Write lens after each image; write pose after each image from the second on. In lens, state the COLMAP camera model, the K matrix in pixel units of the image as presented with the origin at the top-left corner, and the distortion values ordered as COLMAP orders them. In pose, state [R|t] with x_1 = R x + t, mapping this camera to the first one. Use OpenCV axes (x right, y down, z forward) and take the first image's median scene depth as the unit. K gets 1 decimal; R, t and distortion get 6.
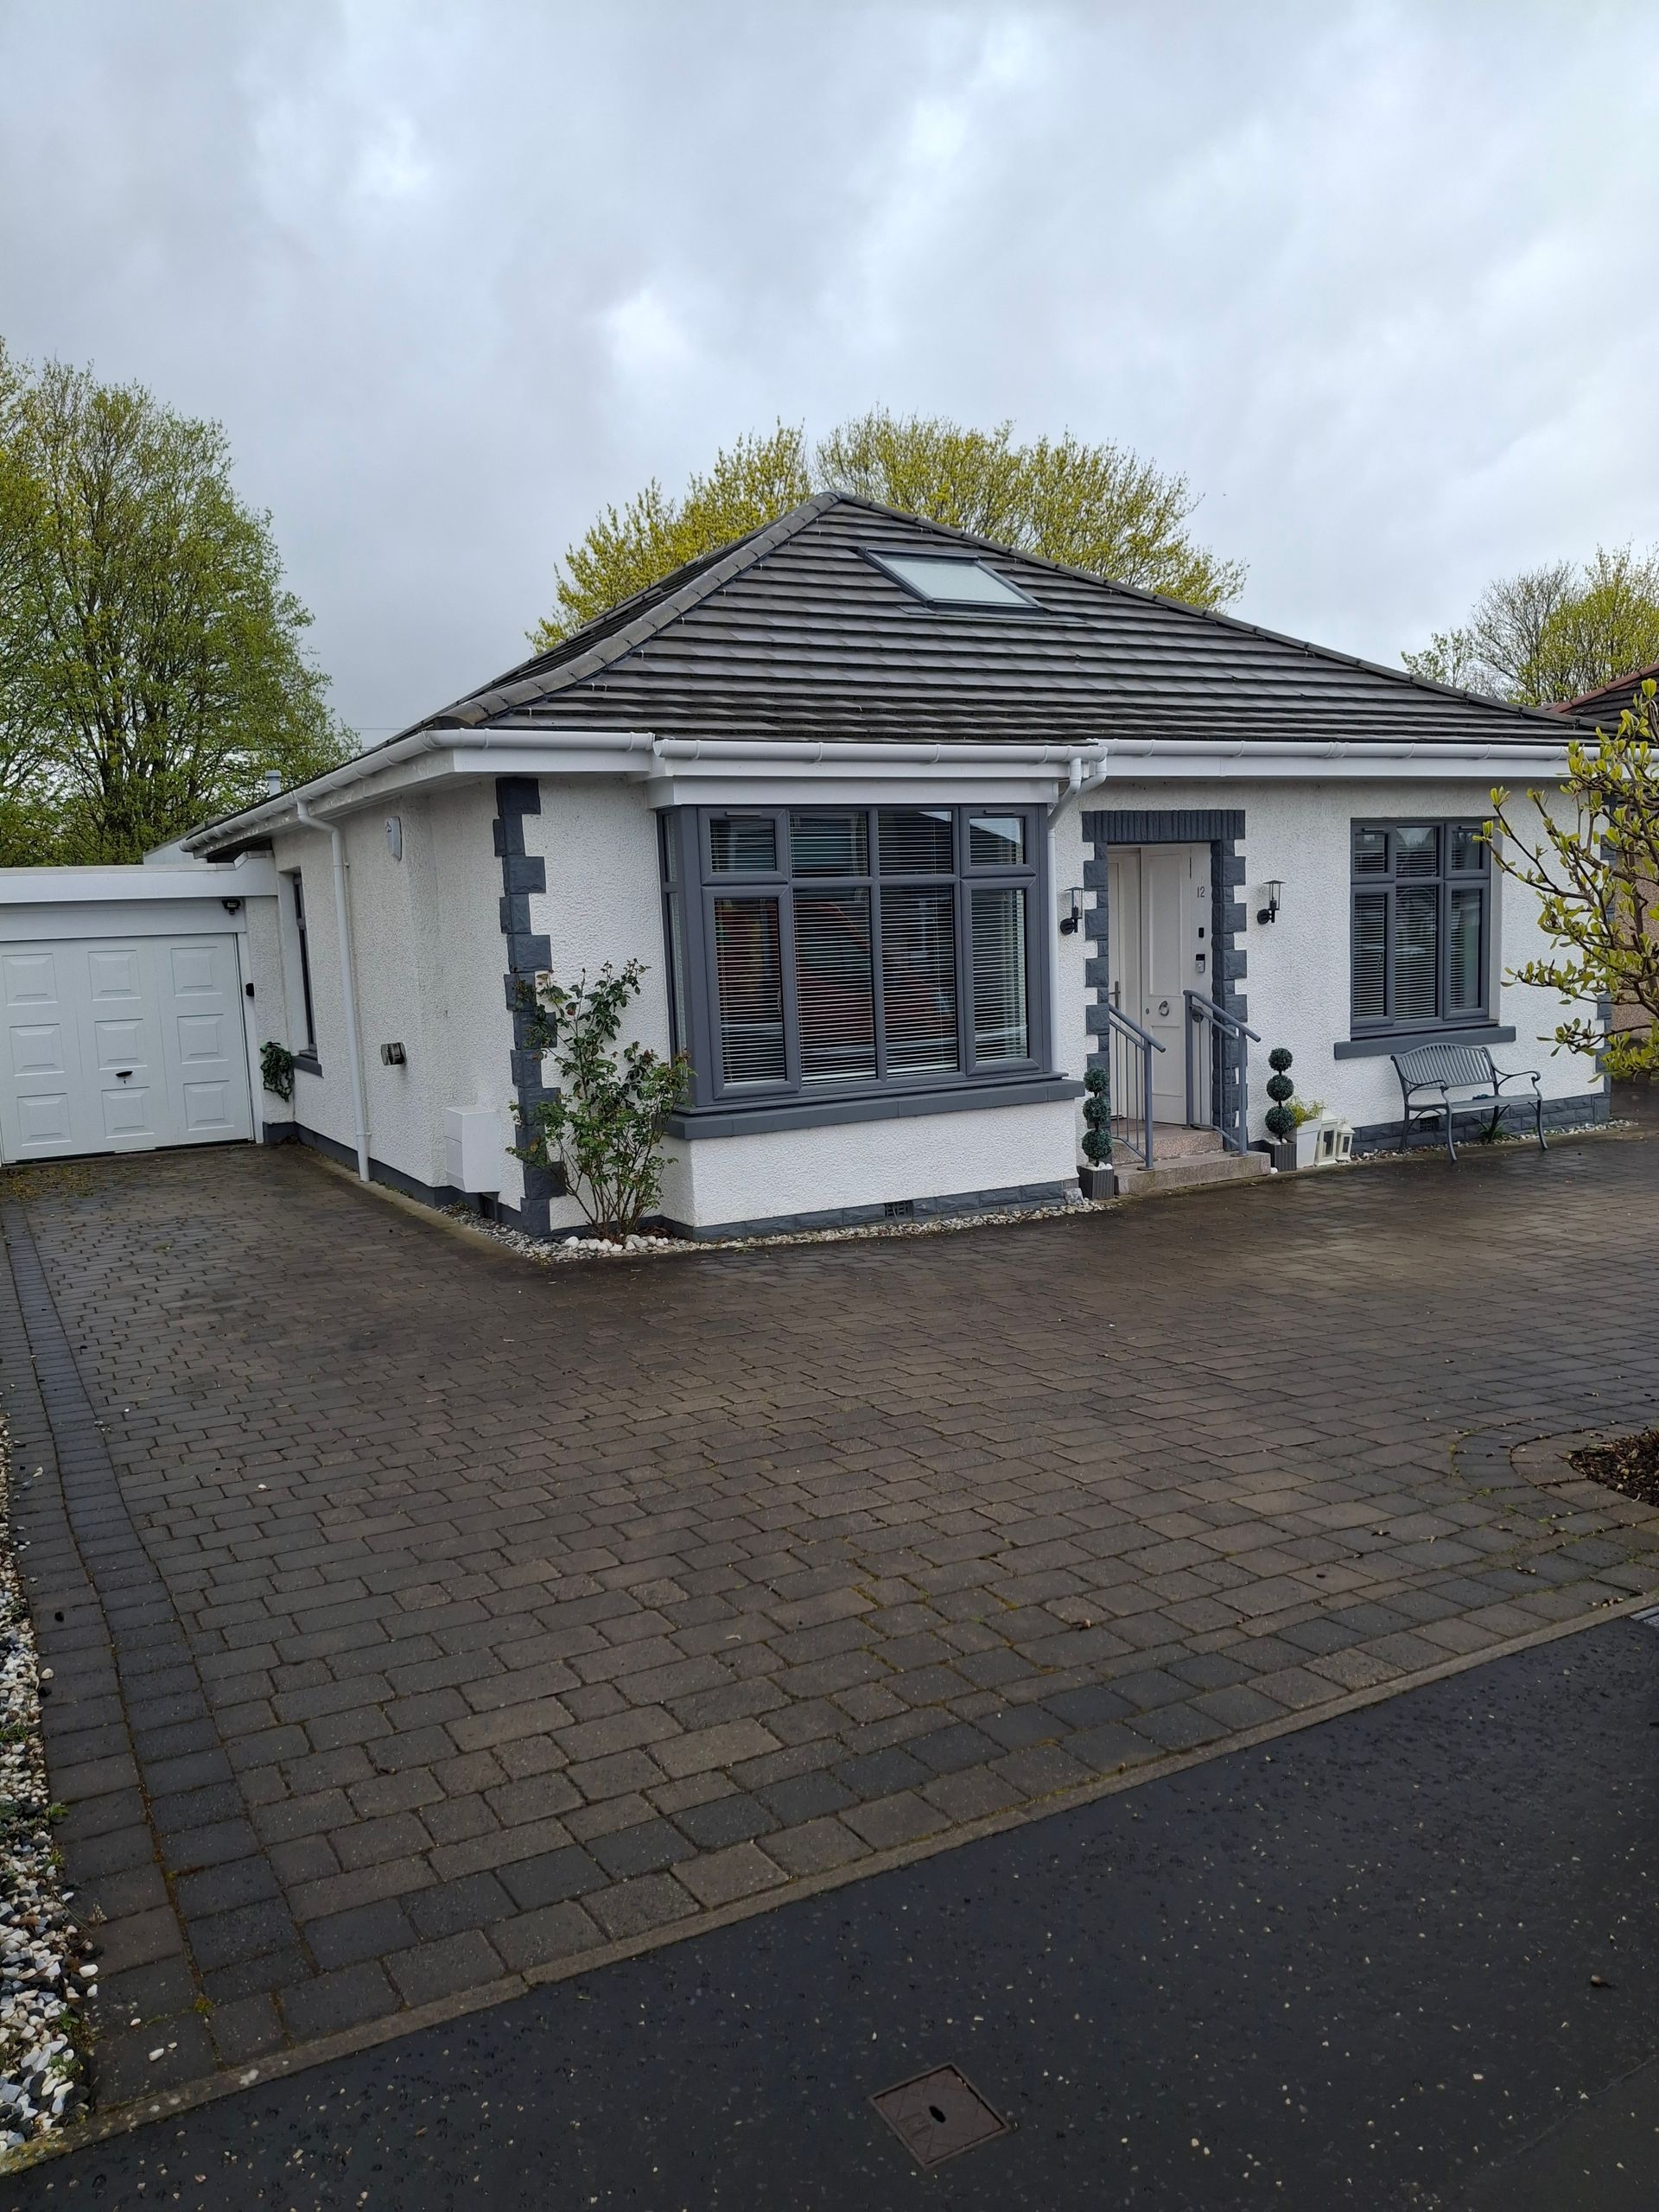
lens RADIAL K [[1725.3, 0, 793.2], [0, 1725.3, 1142.5], [0, 0, 1]] dist [0.236374, -0.542656]
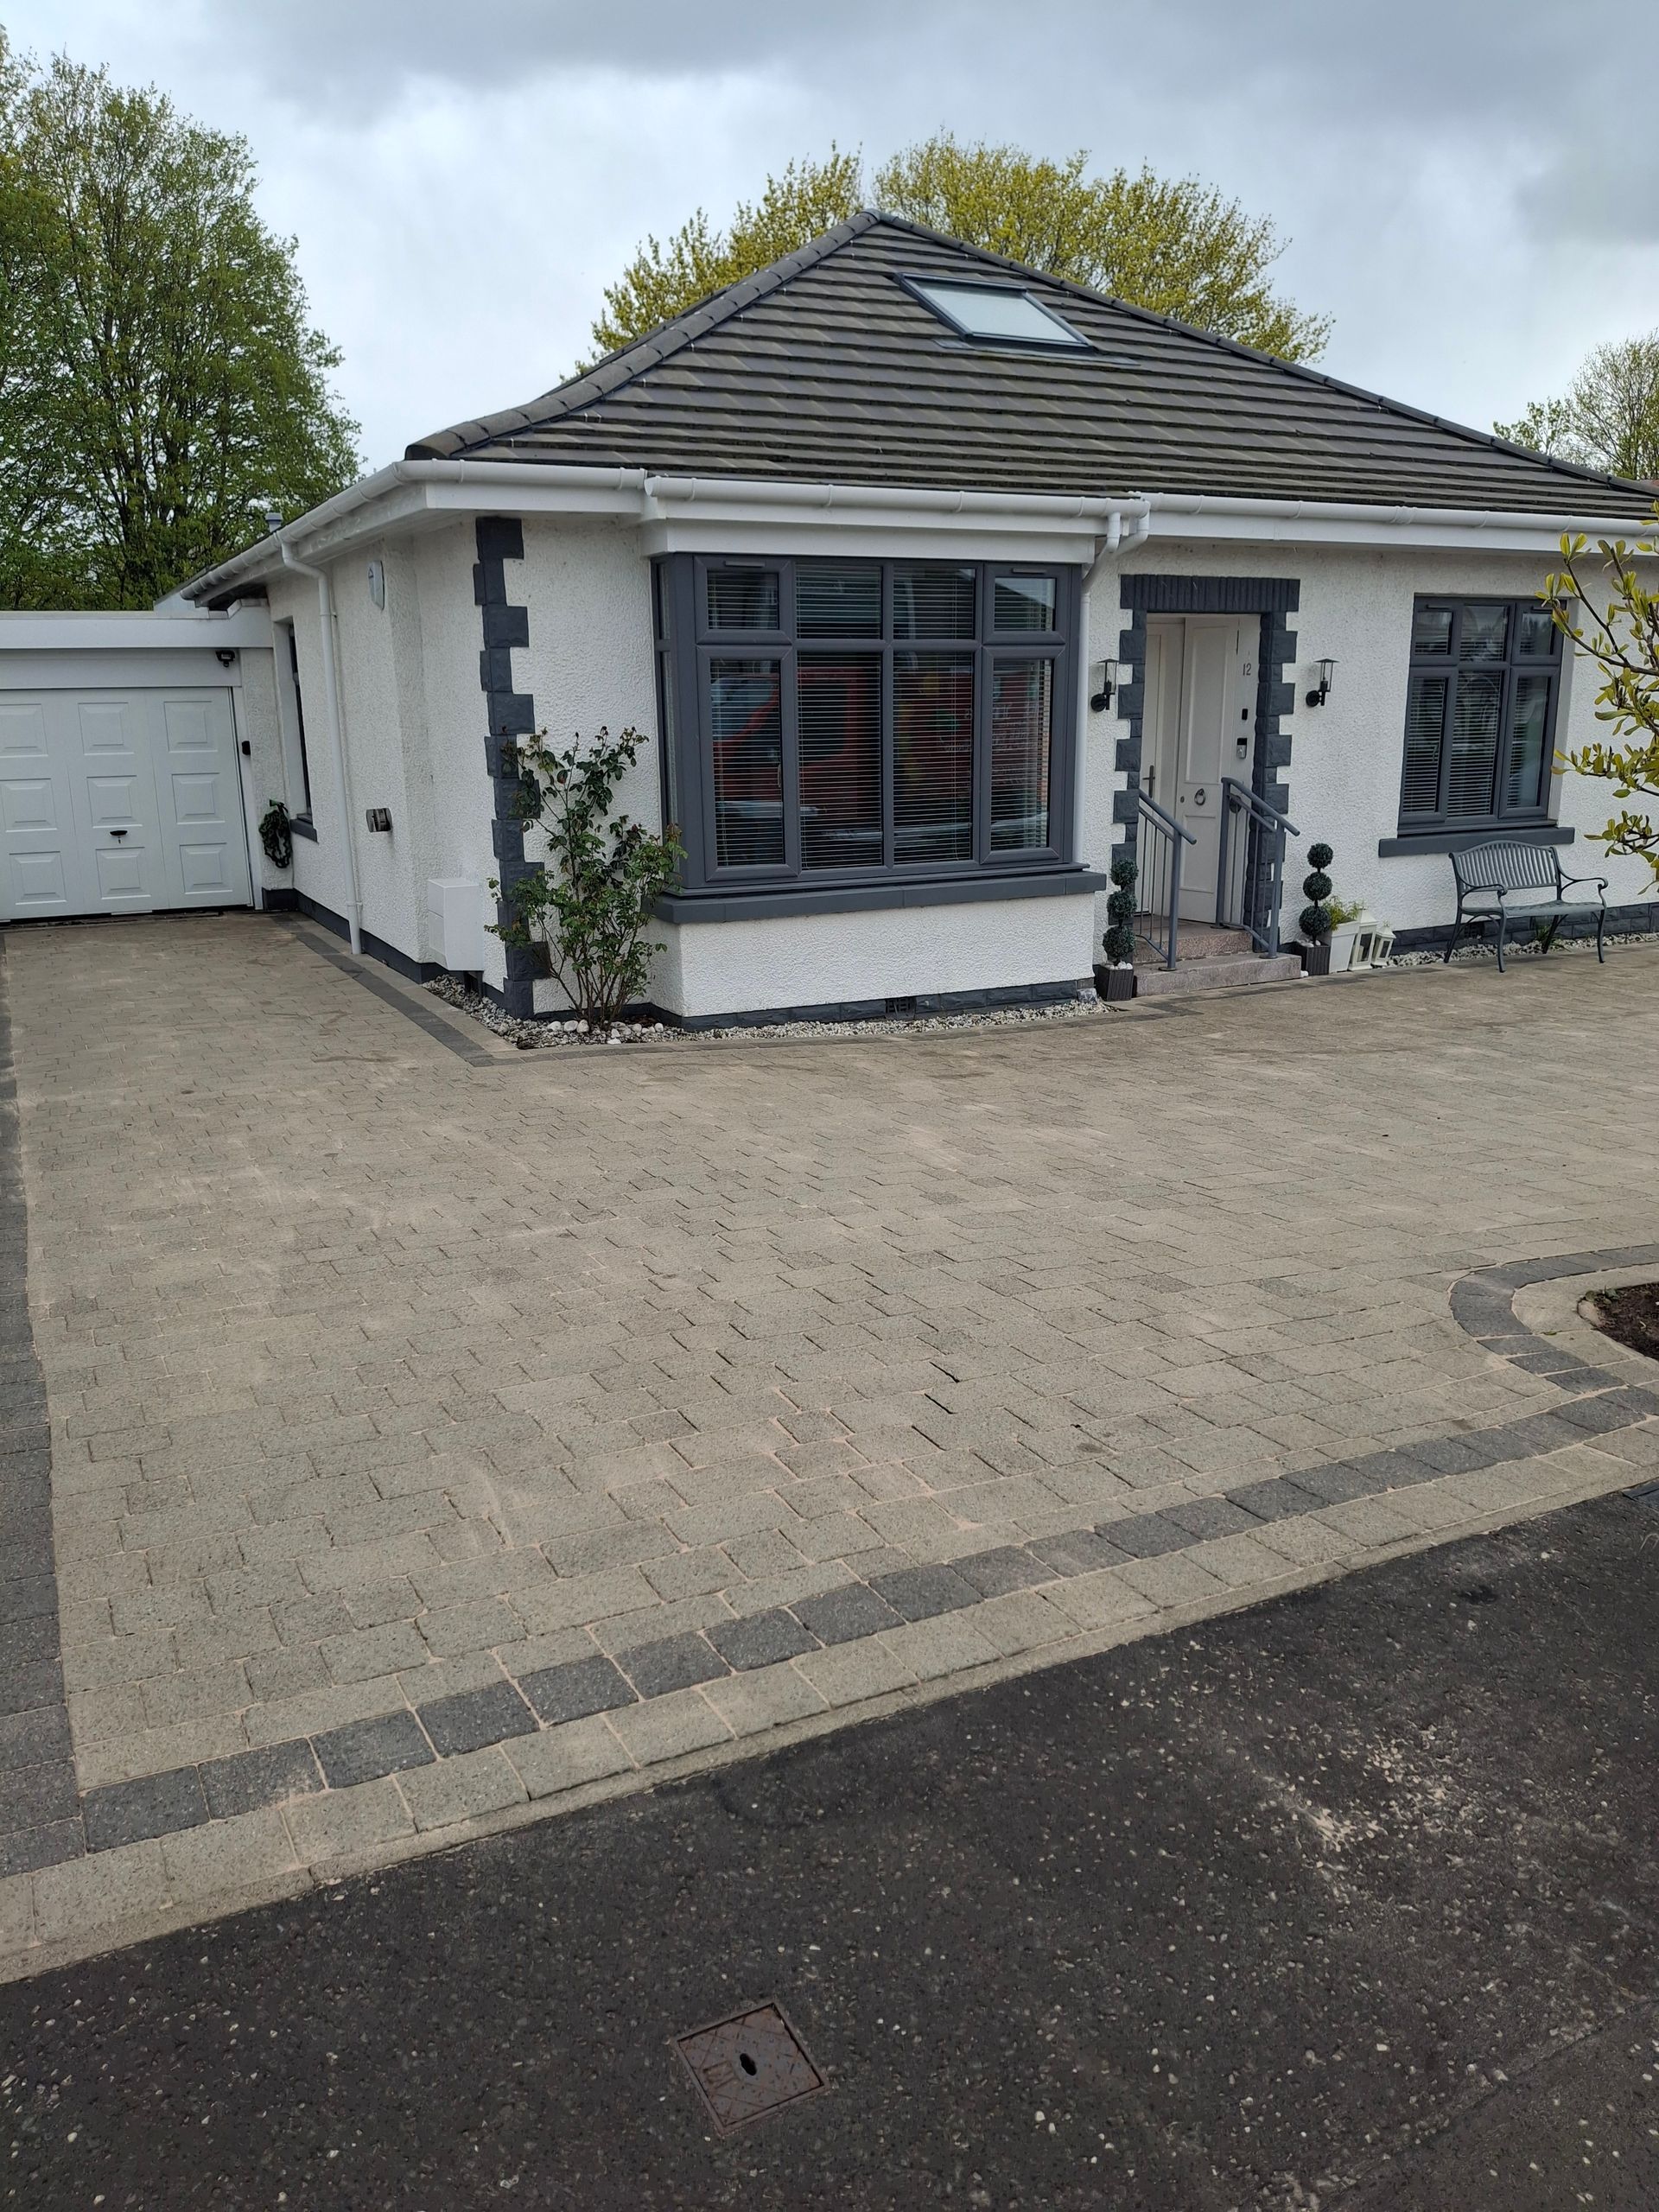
lens RADIAL K [[1645.7, 0, 829.5], [0, 1645.7, 1106.0], [0, 0, 1]] dist [0.093230, -0.115993]
pose [[0.998947, 0.035524, -0.029024, 0.047120], [-0.032117, 0.993366, 0.110422, -0.004167], [0.032754, -0.109374, 0.993461, 0.097325]]
